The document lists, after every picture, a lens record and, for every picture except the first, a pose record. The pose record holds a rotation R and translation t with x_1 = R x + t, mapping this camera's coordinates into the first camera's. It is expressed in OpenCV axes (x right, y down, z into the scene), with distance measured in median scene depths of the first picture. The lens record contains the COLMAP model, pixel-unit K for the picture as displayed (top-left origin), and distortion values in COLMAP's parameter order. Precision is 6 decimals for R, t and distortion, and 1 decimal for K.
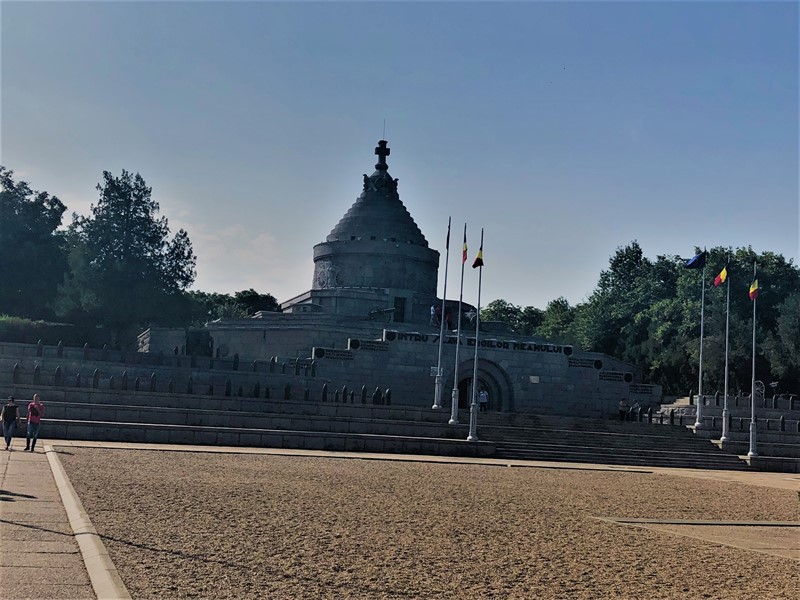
lens RADIAL K [[1014.0, 0, 400.0], [0, 1014.0, 300.0], [0, 0, 1]] dist [0.297533, 0.005178]
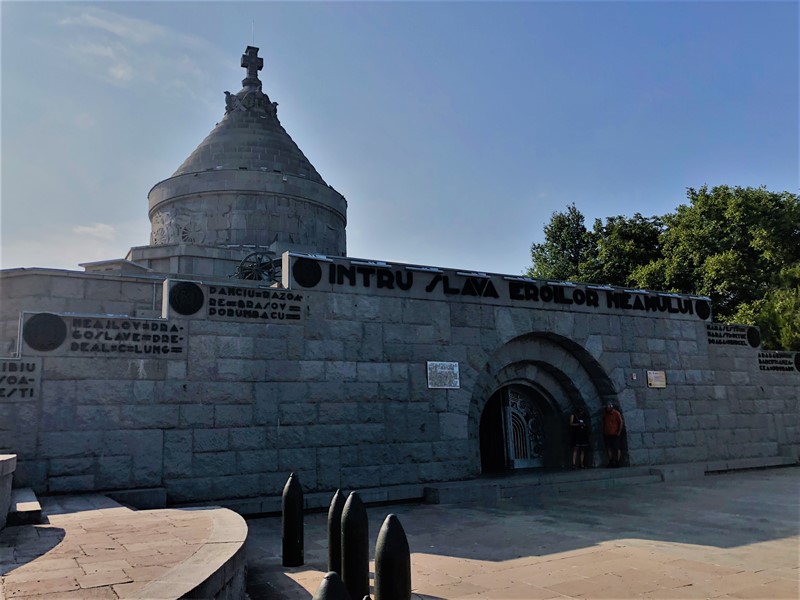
lens RADIAL K [[660.6, 0, 400.0], [0, 660.6, 300.0], [0, 0, 1]] dist [0.034194, -0.010381]
pose [[0.979266, -0.043720, 0.197806, -0.020577], [0.054290, 0.997355, -0.048327, 0.052509], [-0.195170, 0.058063, 0.979049, 0.743755]]
